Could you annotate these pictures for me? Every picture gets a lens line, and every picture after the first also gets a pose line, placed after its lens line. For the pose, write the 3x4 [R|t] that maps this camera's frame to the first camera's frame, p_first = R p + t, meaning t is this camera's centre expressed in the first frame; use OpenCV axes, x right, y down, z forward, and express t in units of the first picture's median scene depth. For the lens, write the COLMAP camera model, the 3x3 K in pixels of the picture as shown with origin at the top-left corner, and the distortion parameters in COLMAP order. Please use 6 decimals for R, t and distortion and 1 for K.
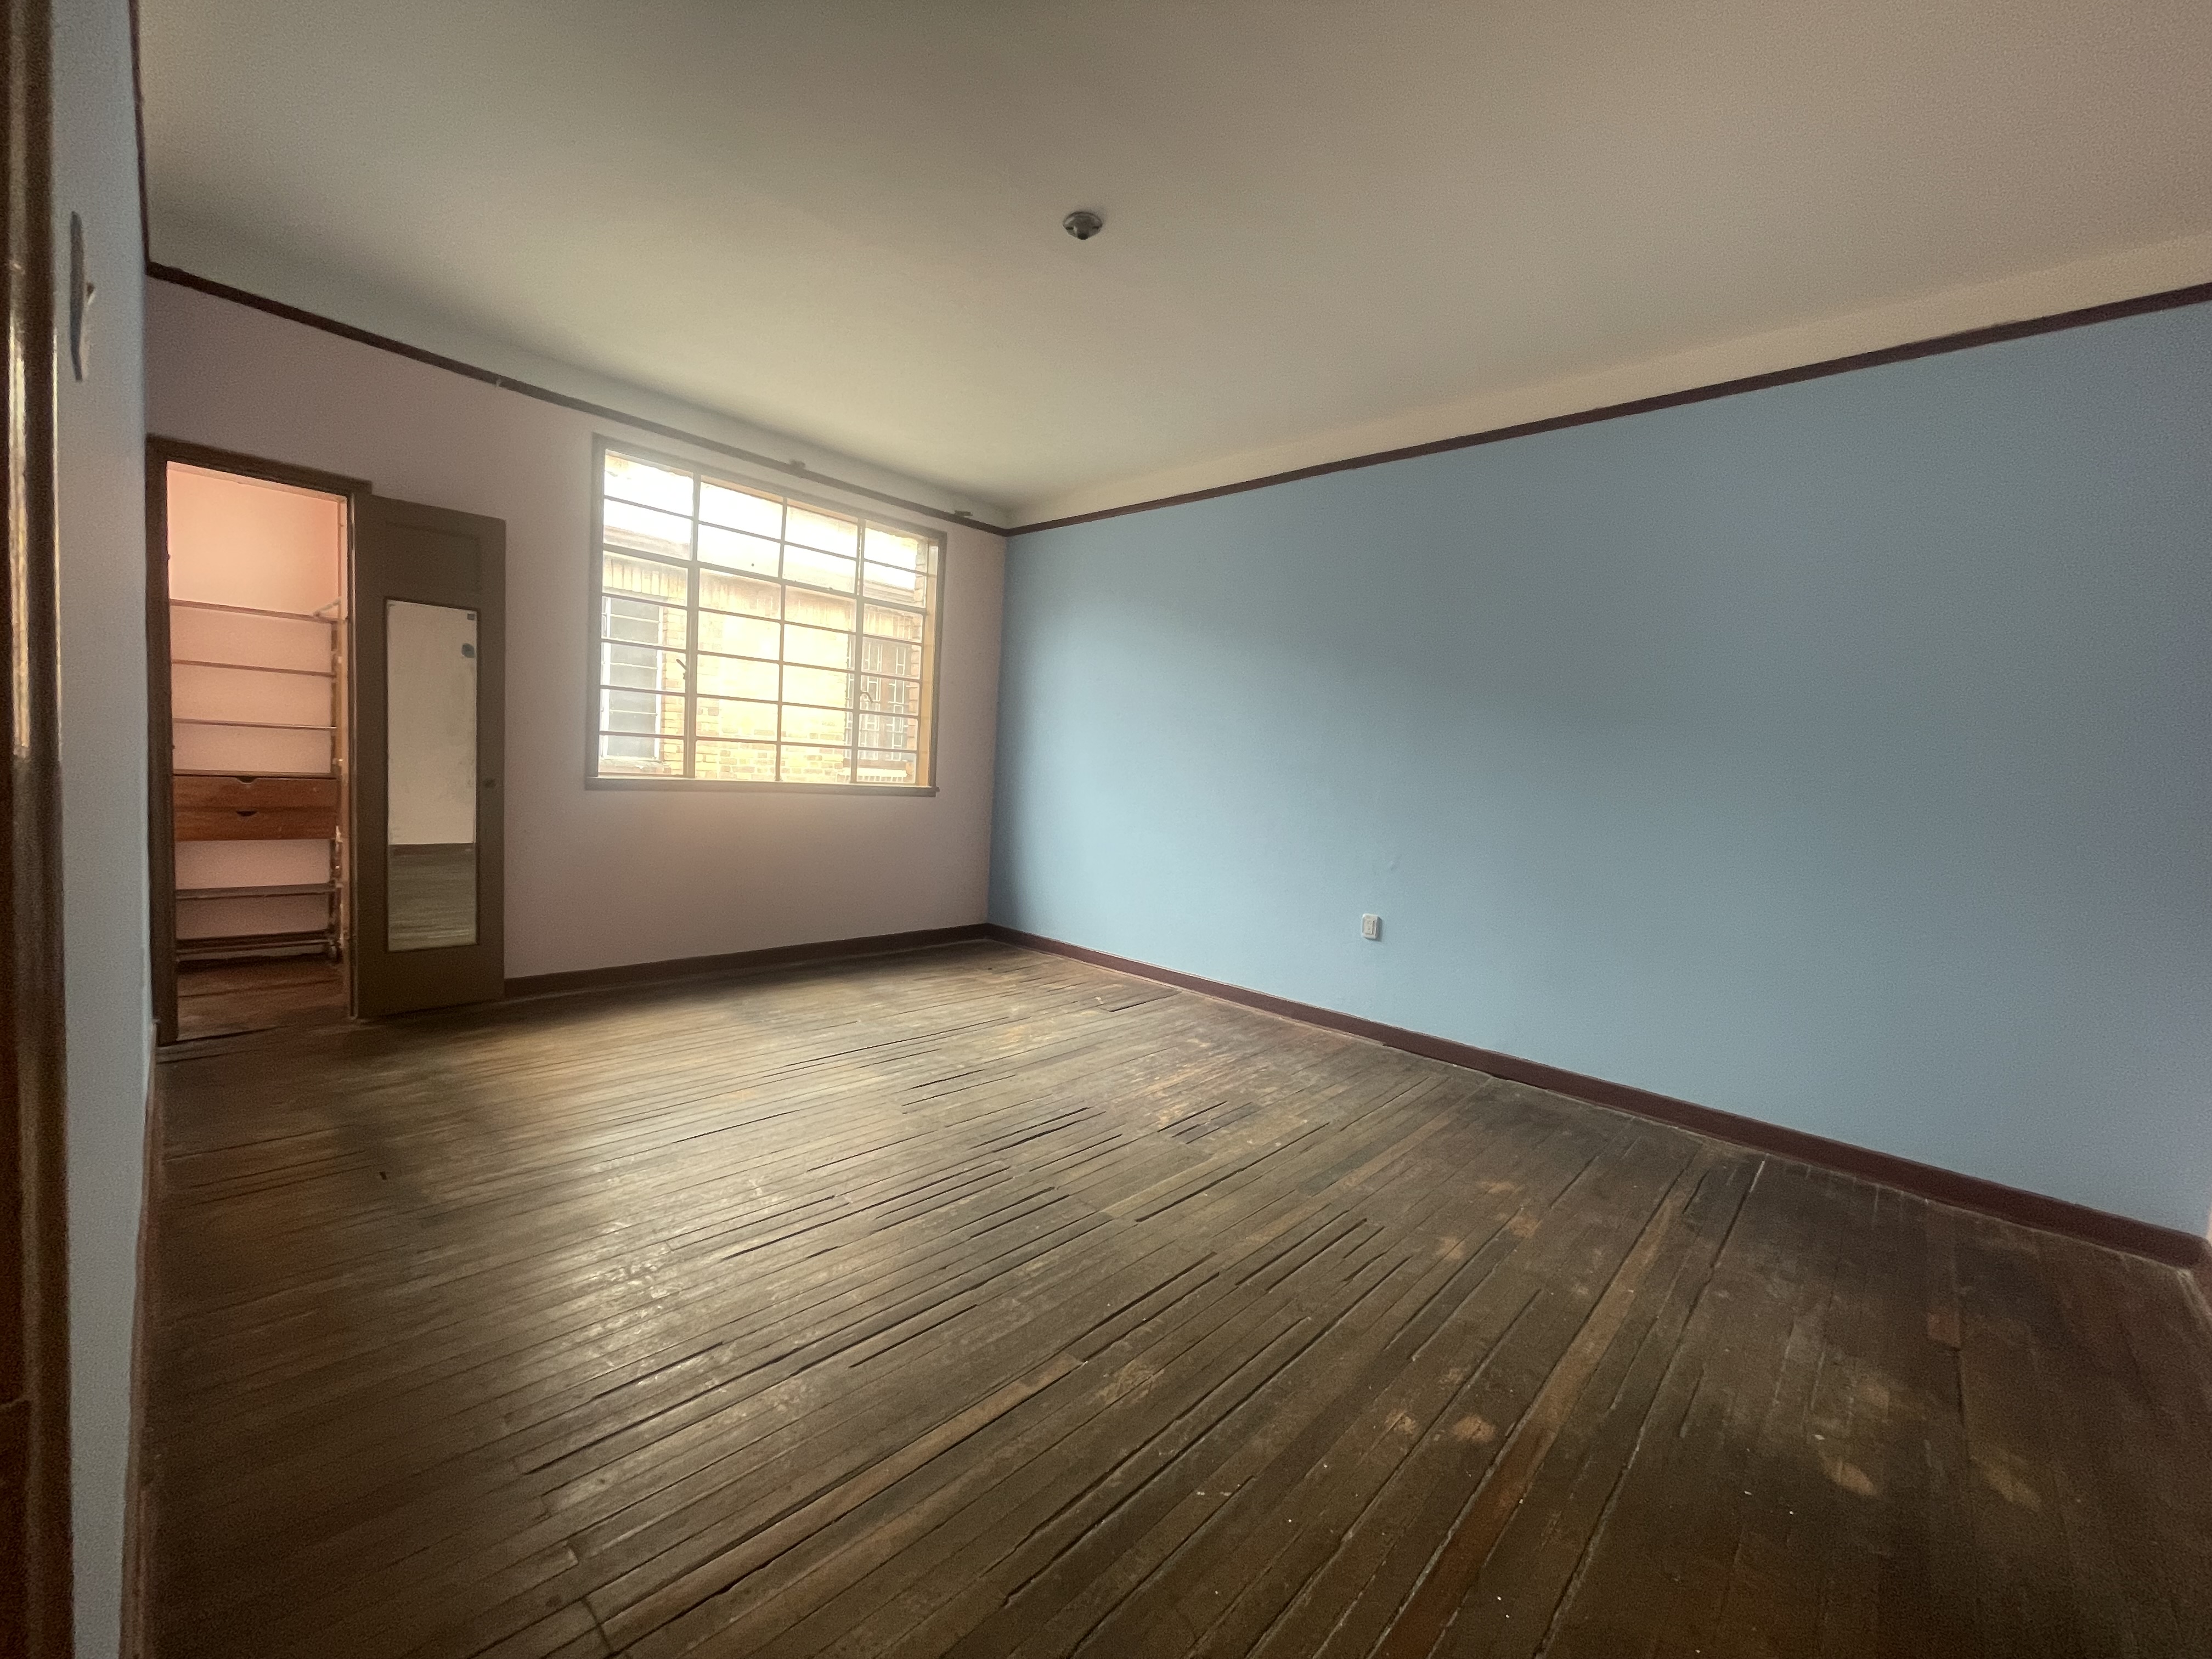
lens RADIAL K [[887.0, 0, 1101.7], [0, 887.0, 828.9], [0, 0, 1]] dist [0.002436, -0.000151]
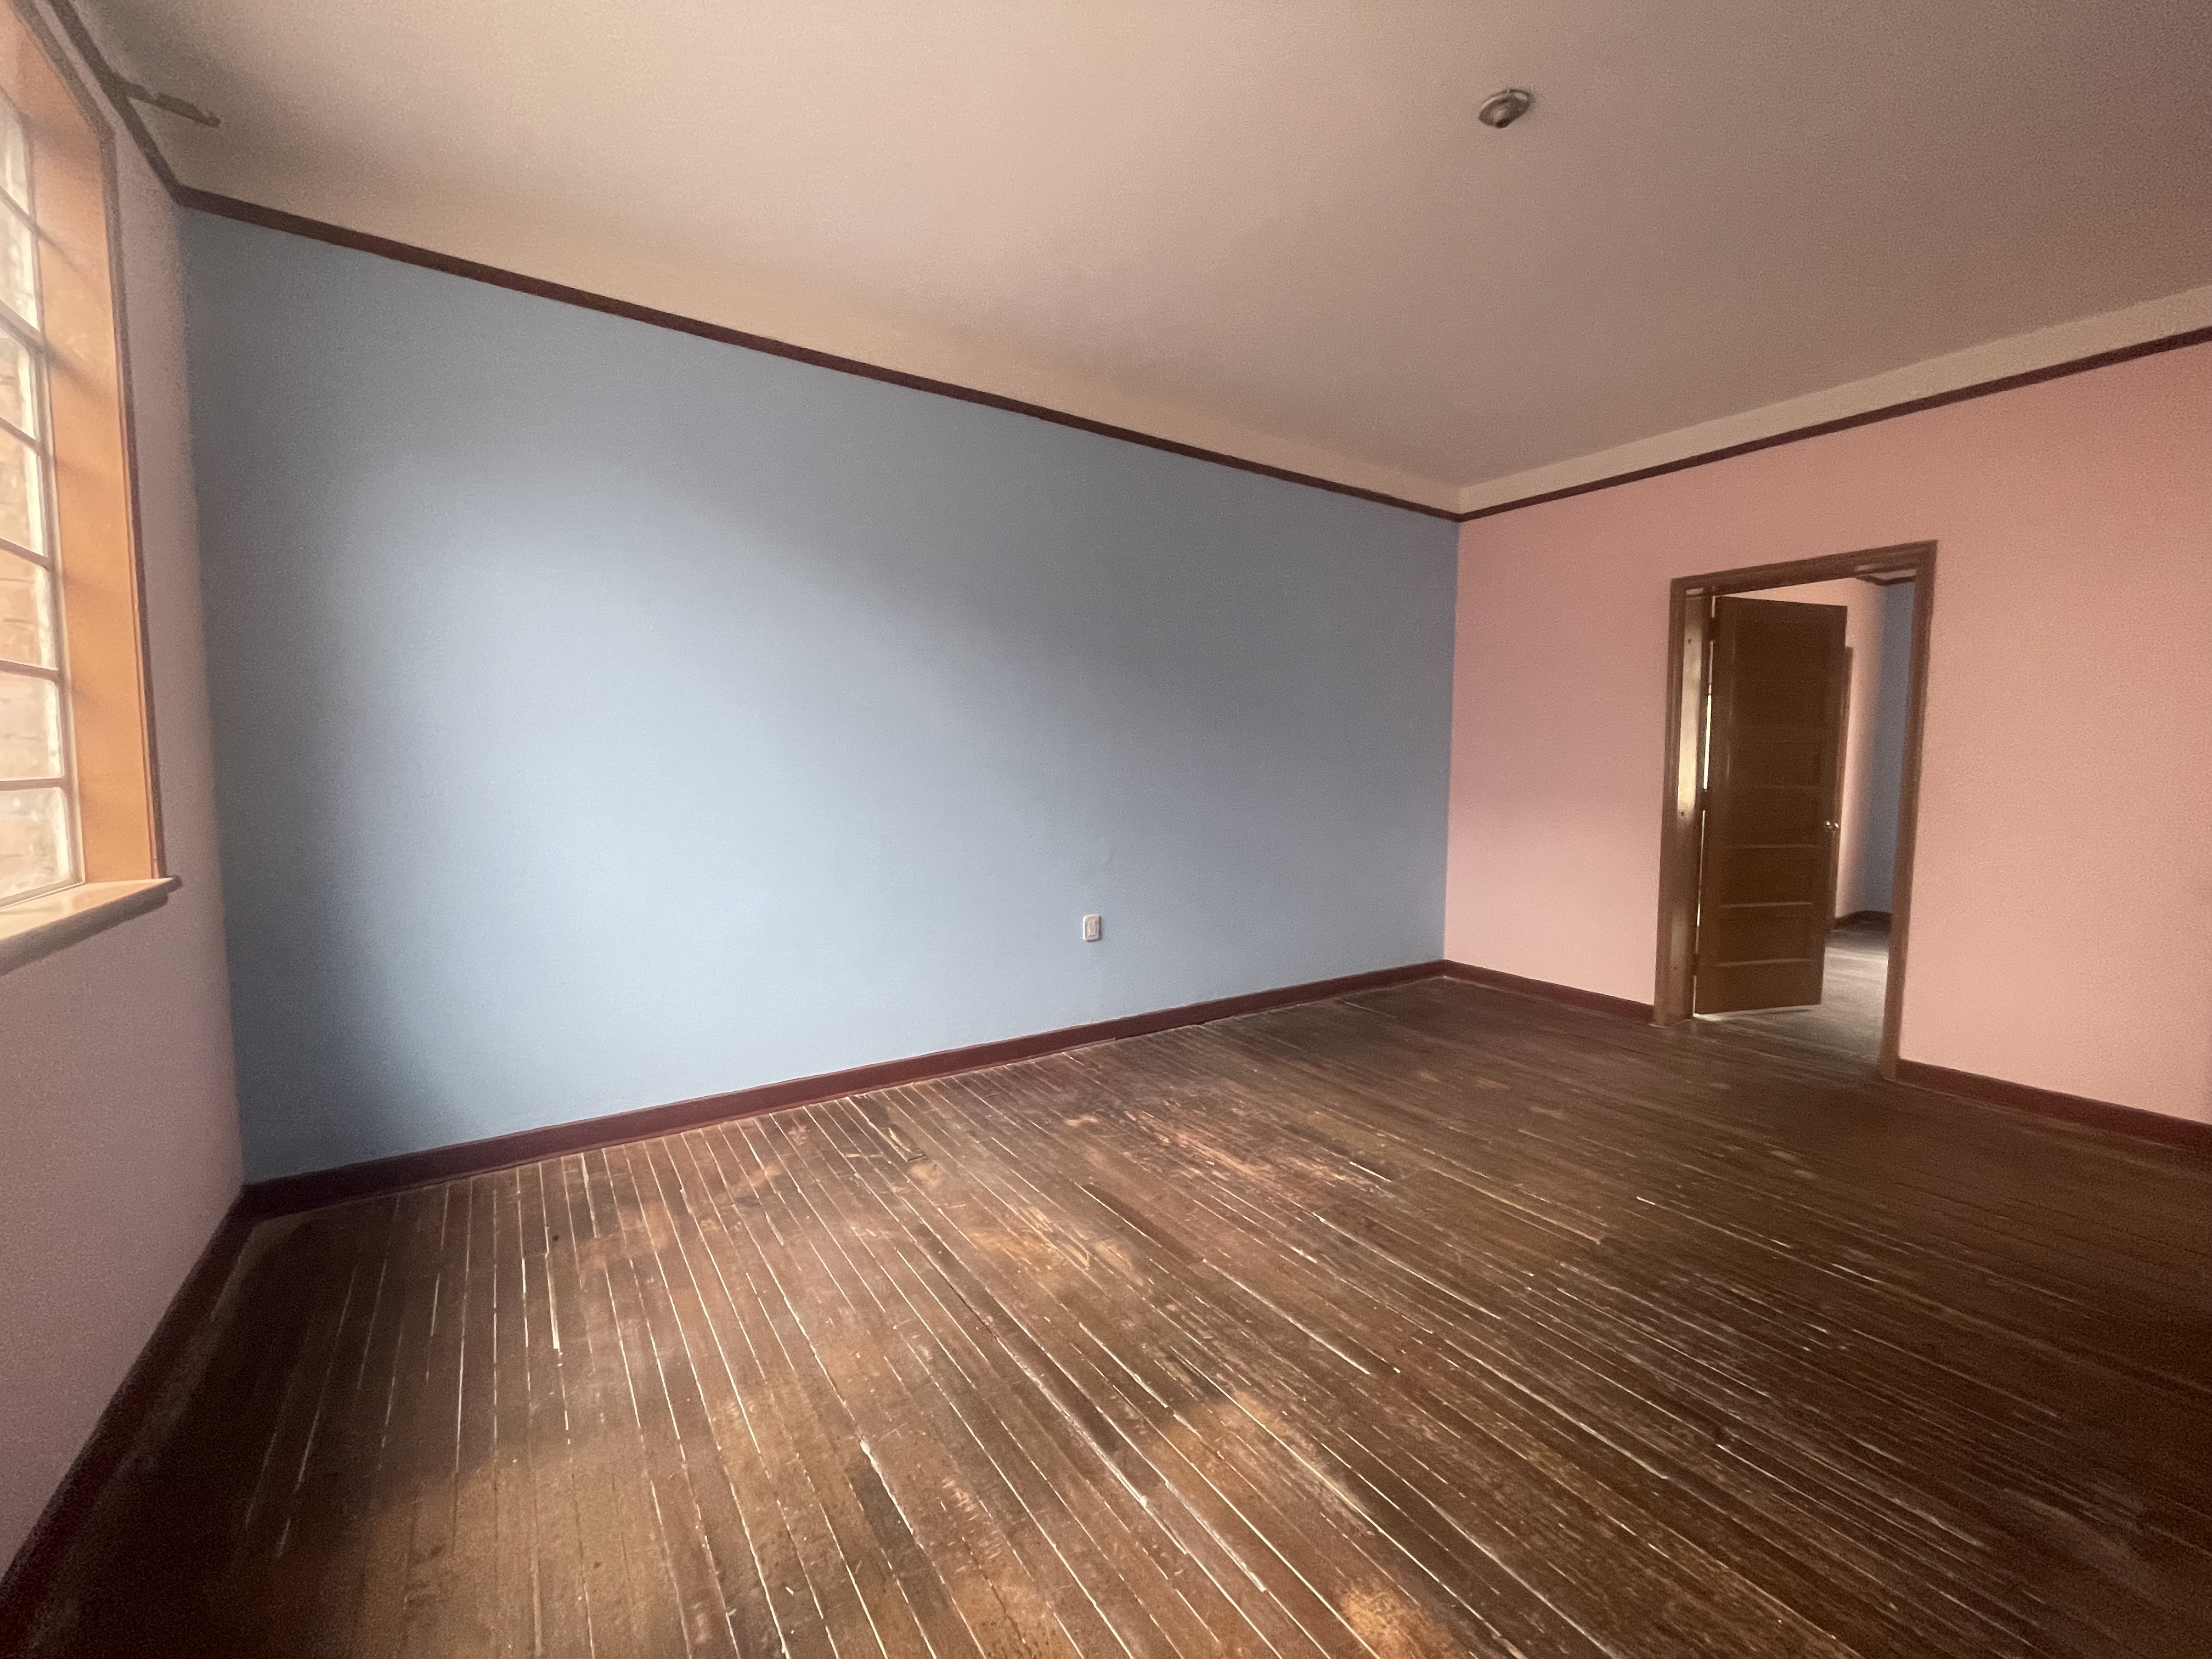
lens RADIAL K [[887.0, 0, 1104.3], [0, 887.0, 821.5], [0, 0, 1]] dist [0.002436, -0.000151]
pose [[0.216089, -0.126091, 0.968198, -0.716497], [0.070174, 0.991067, 0.113408, -0.131050], [-0.973849, 0.043436, 0.223007, 0.909255]]
